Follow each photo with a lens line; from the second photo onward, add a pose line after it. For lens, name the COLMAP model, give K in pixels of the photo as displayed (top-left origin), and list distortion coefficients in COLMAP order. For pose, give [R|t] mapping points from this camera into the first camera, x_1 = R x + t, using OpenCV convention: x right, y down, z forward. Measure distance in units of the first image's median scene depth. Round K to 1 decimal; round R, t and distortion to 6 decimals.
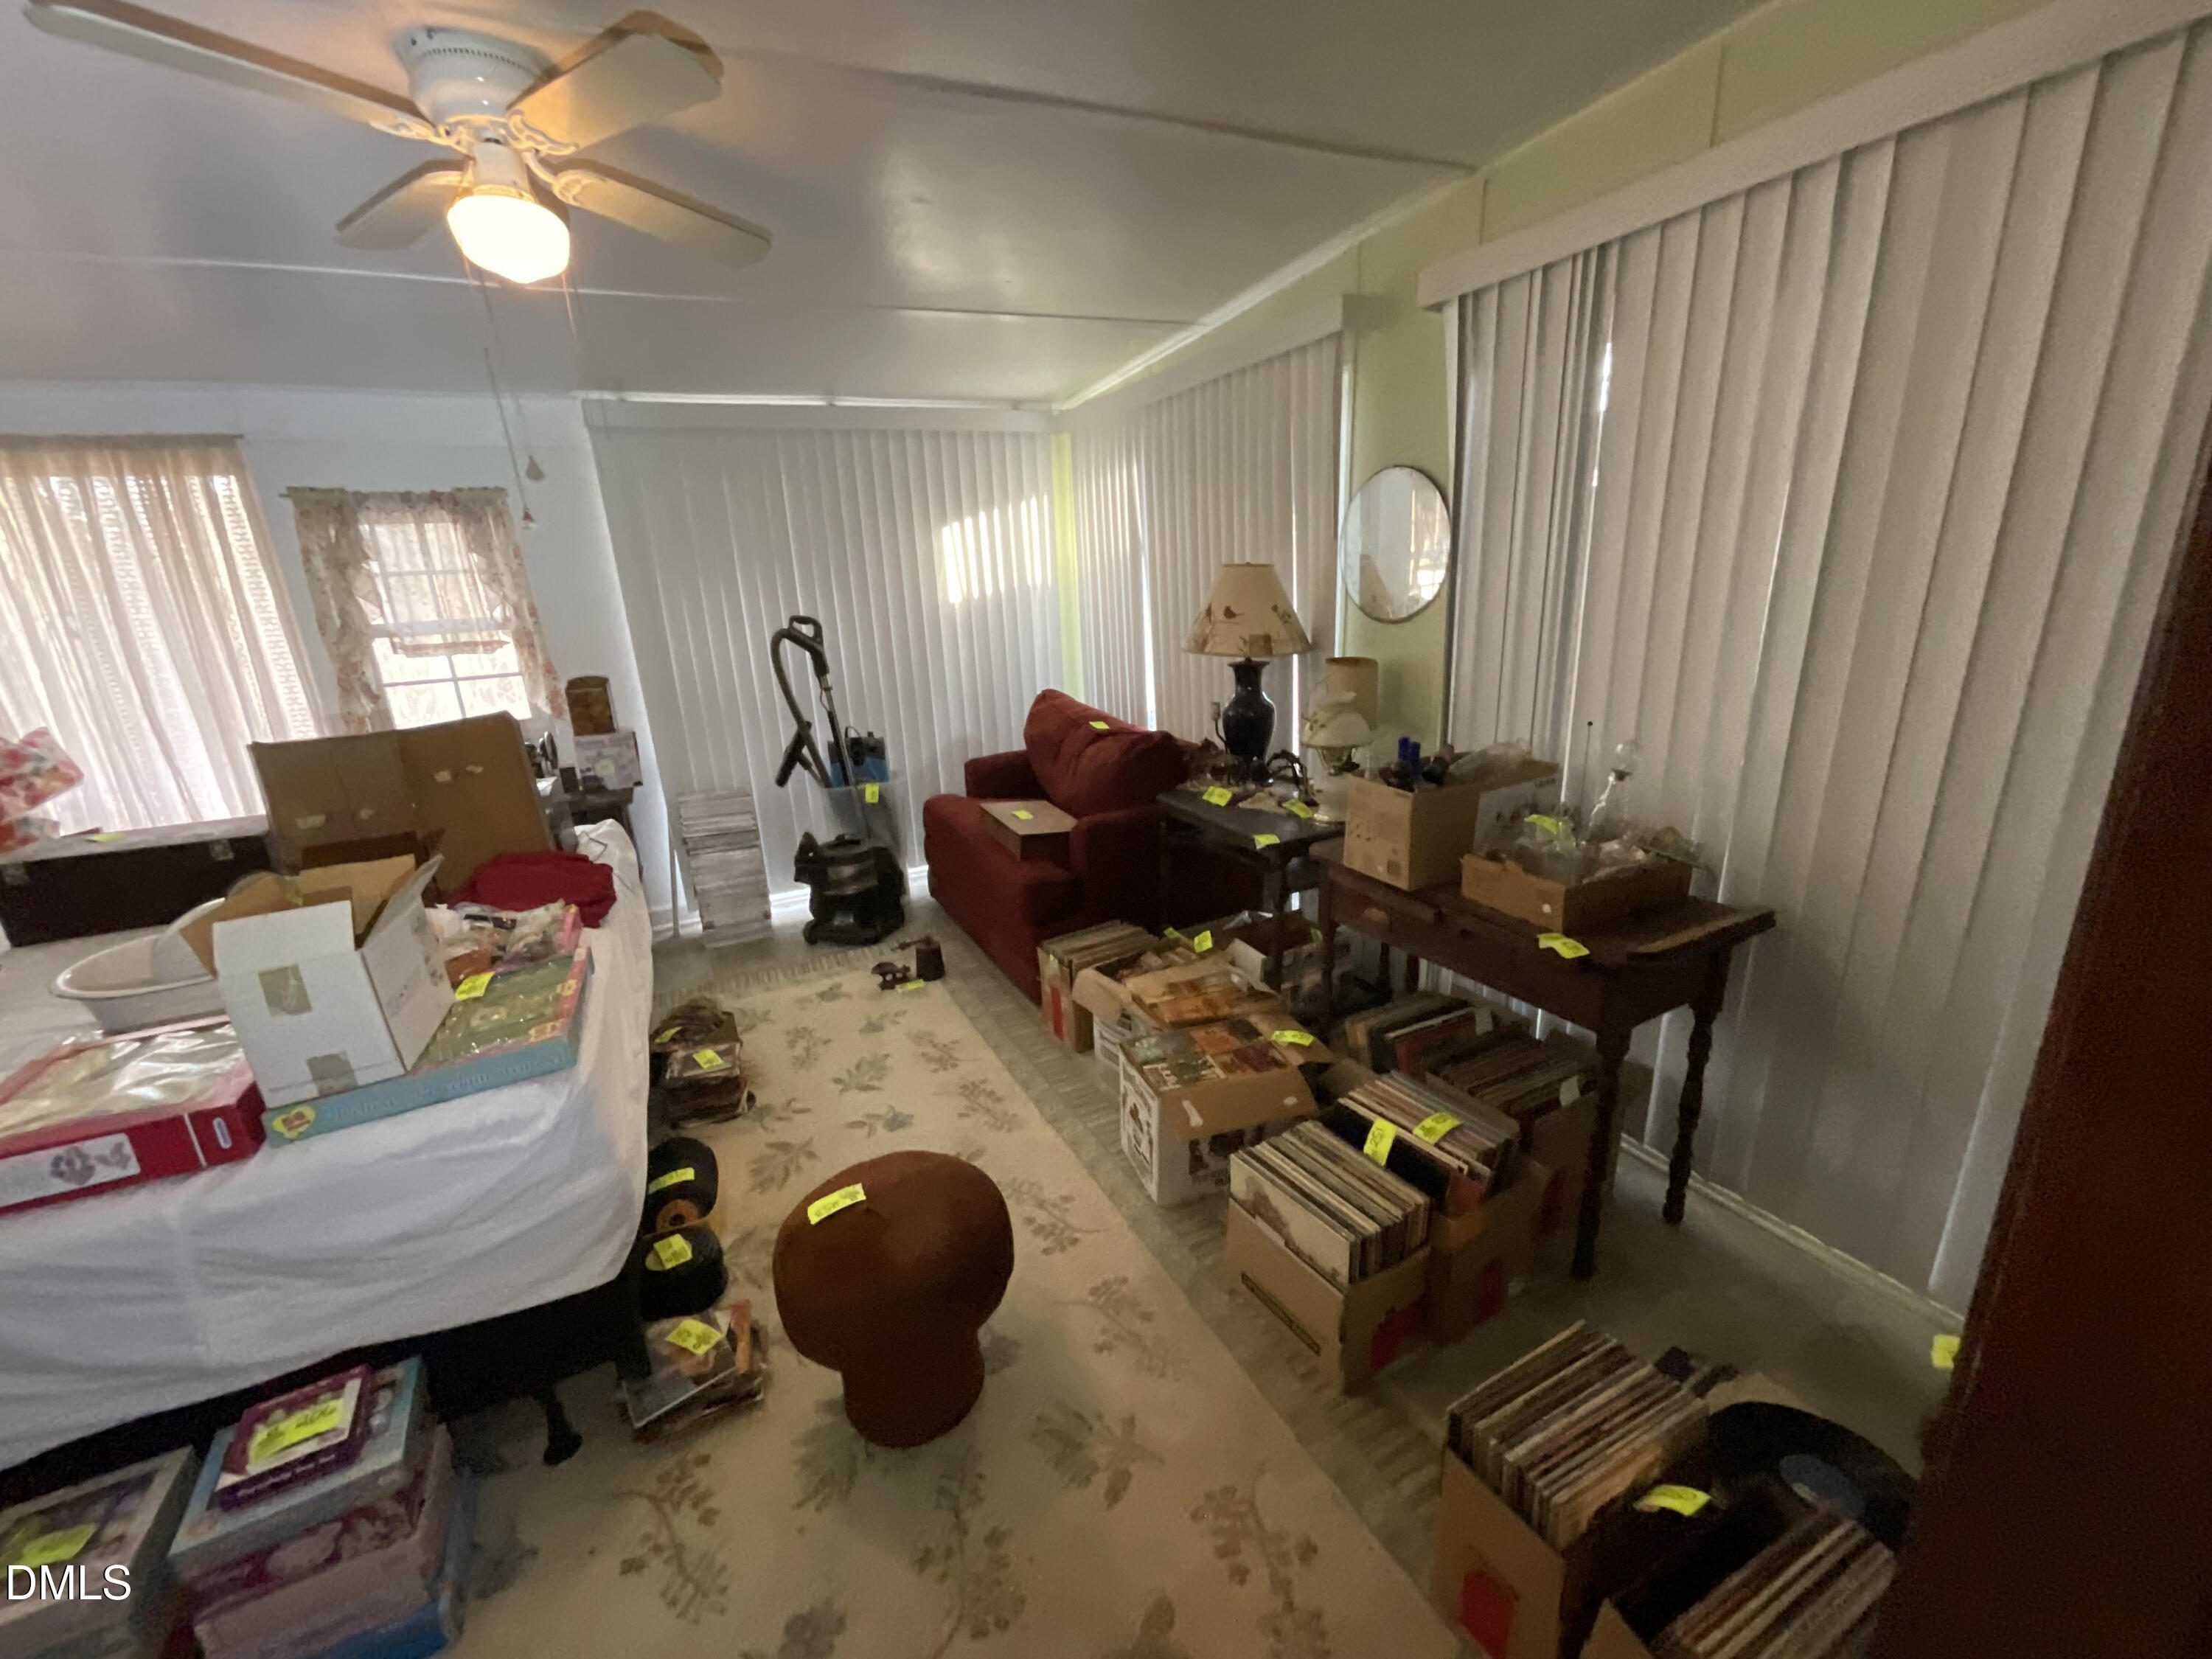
lens RADIAL K [[891.1, 0, 1111.1], [0, 891.1, 830.1], [0, 0, 1]] dist [0.000032, 0.000109]
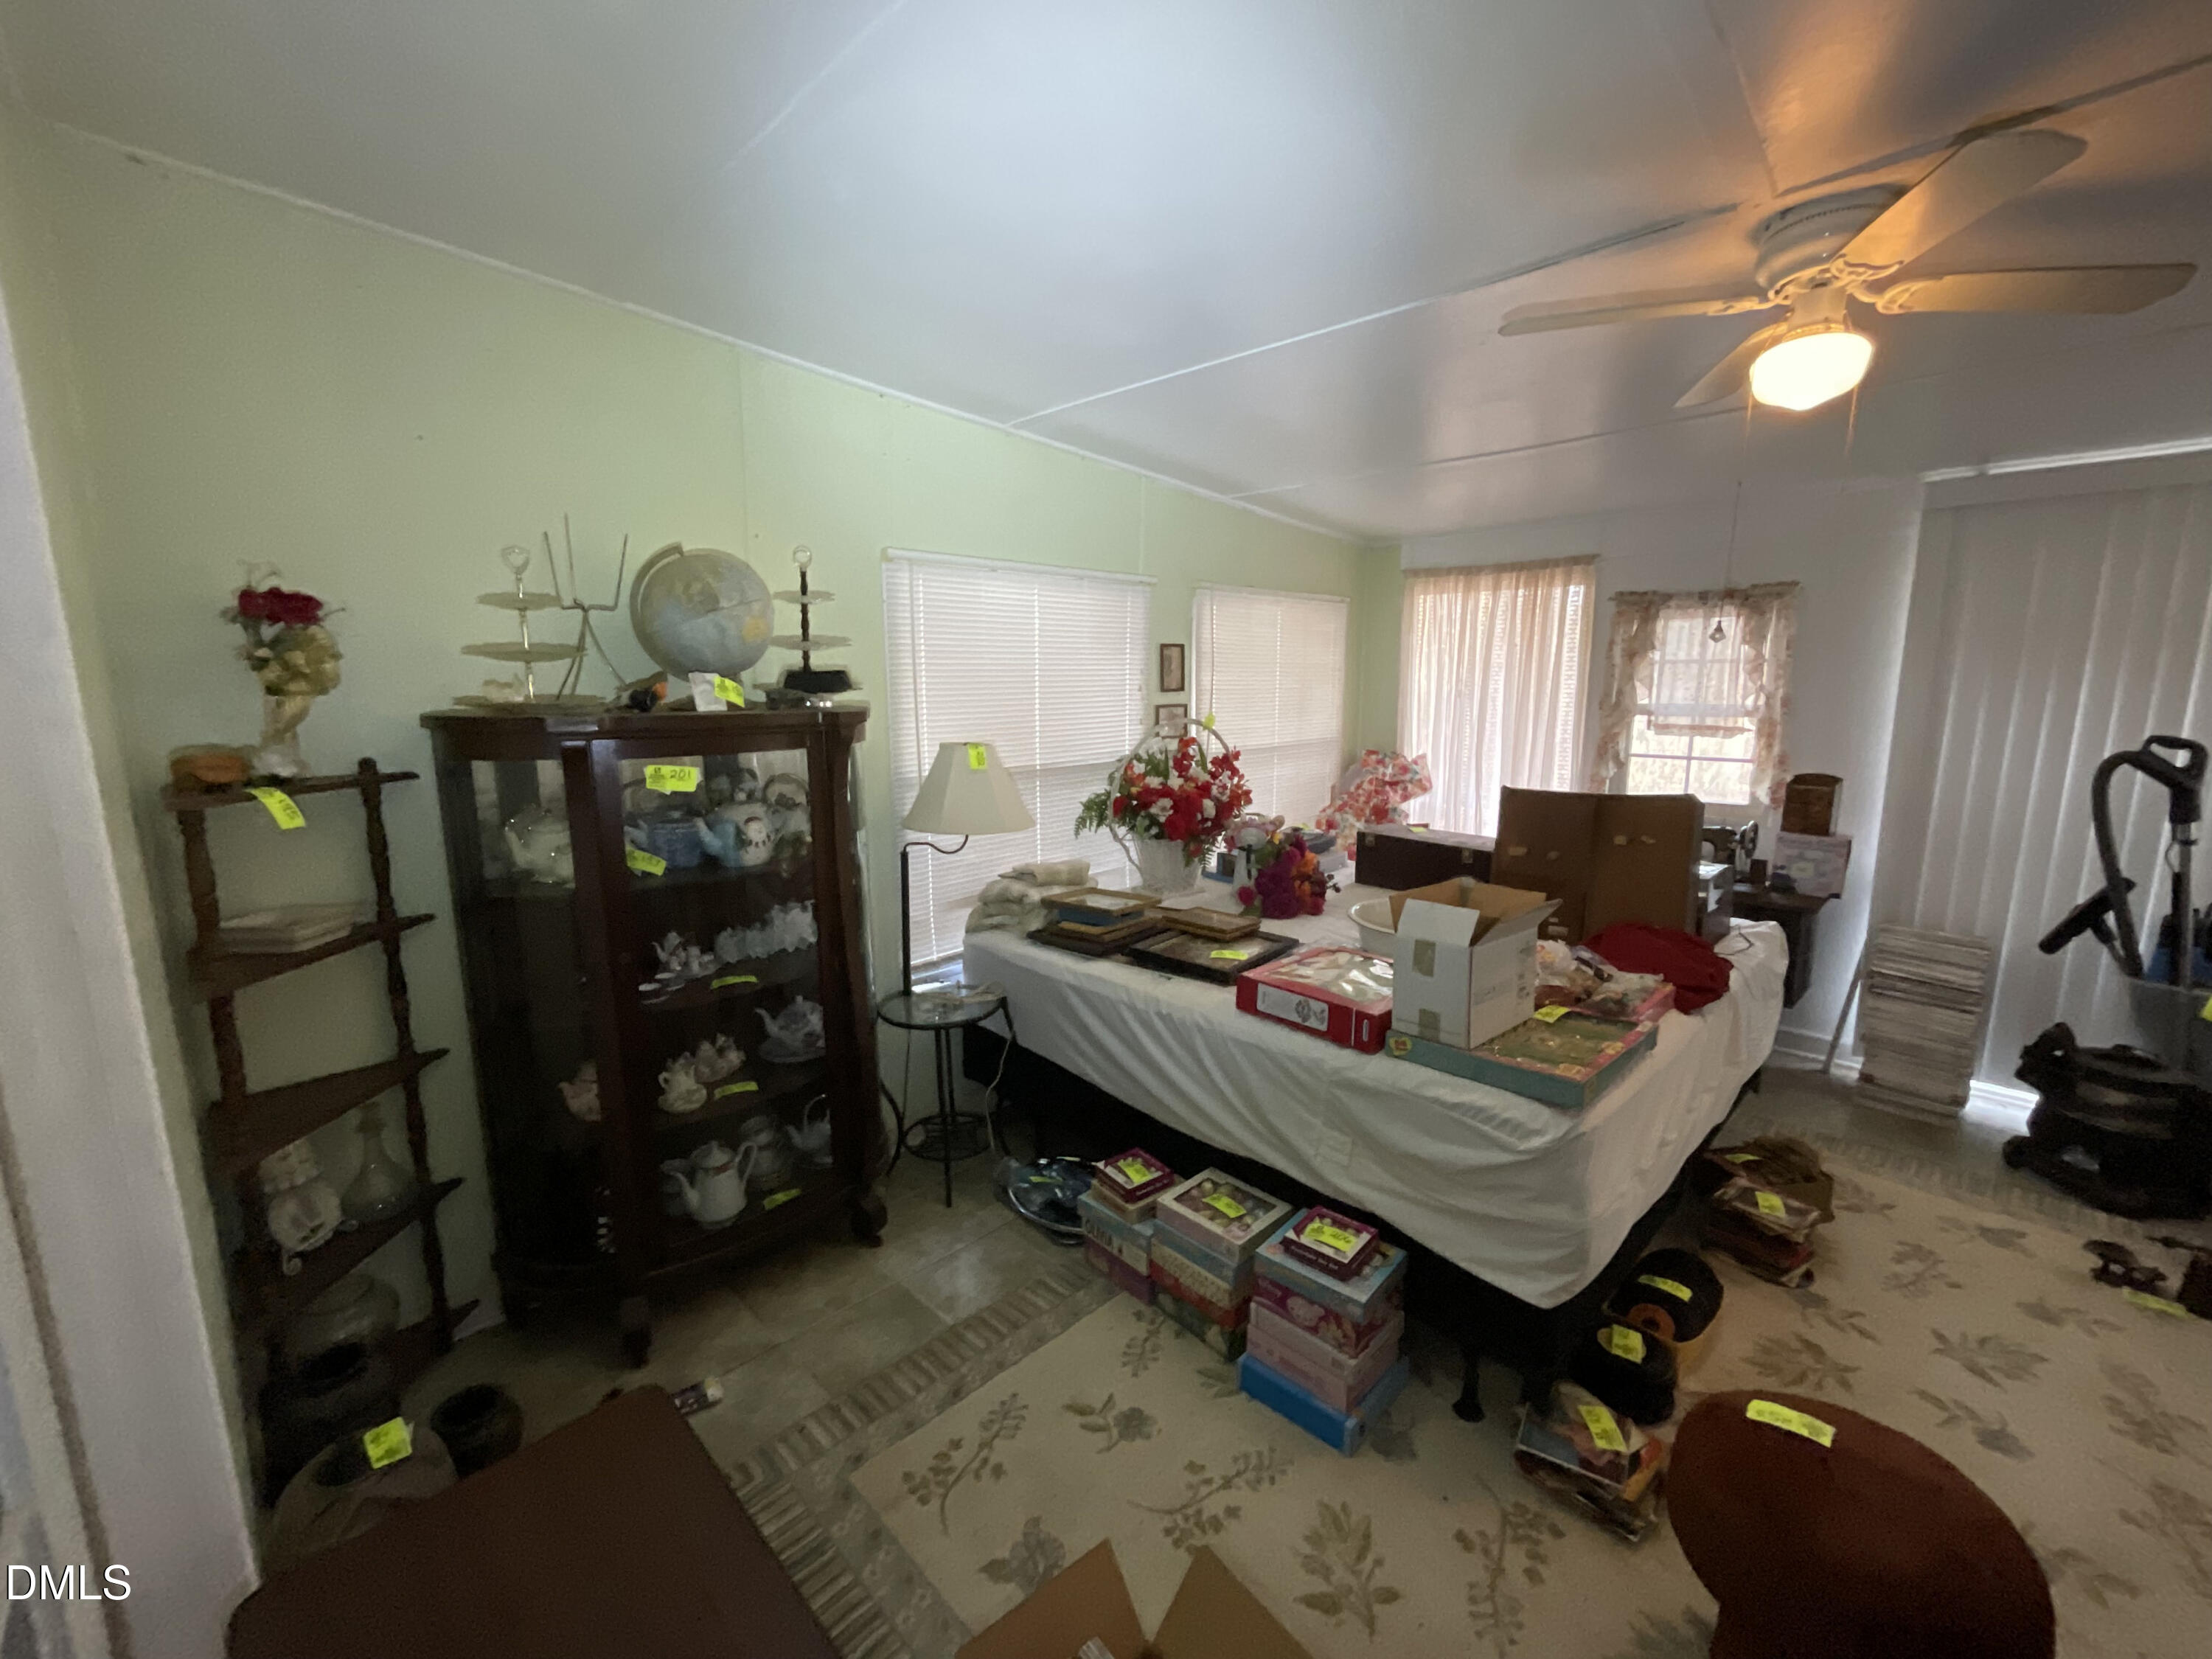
lens RADIAL K [[891.1, 0, 1111.1], [0, 891.1, 830.1], [0, 0, 1]] dist [0.000032, 0.000109]
pose [[0.314244, 0.206166, -0.926685, 0.099167], [-0.283792, 0.951900, 0.115540, -0.018167], [0.905932, 0.226678, 0.357637, -0.004844]]
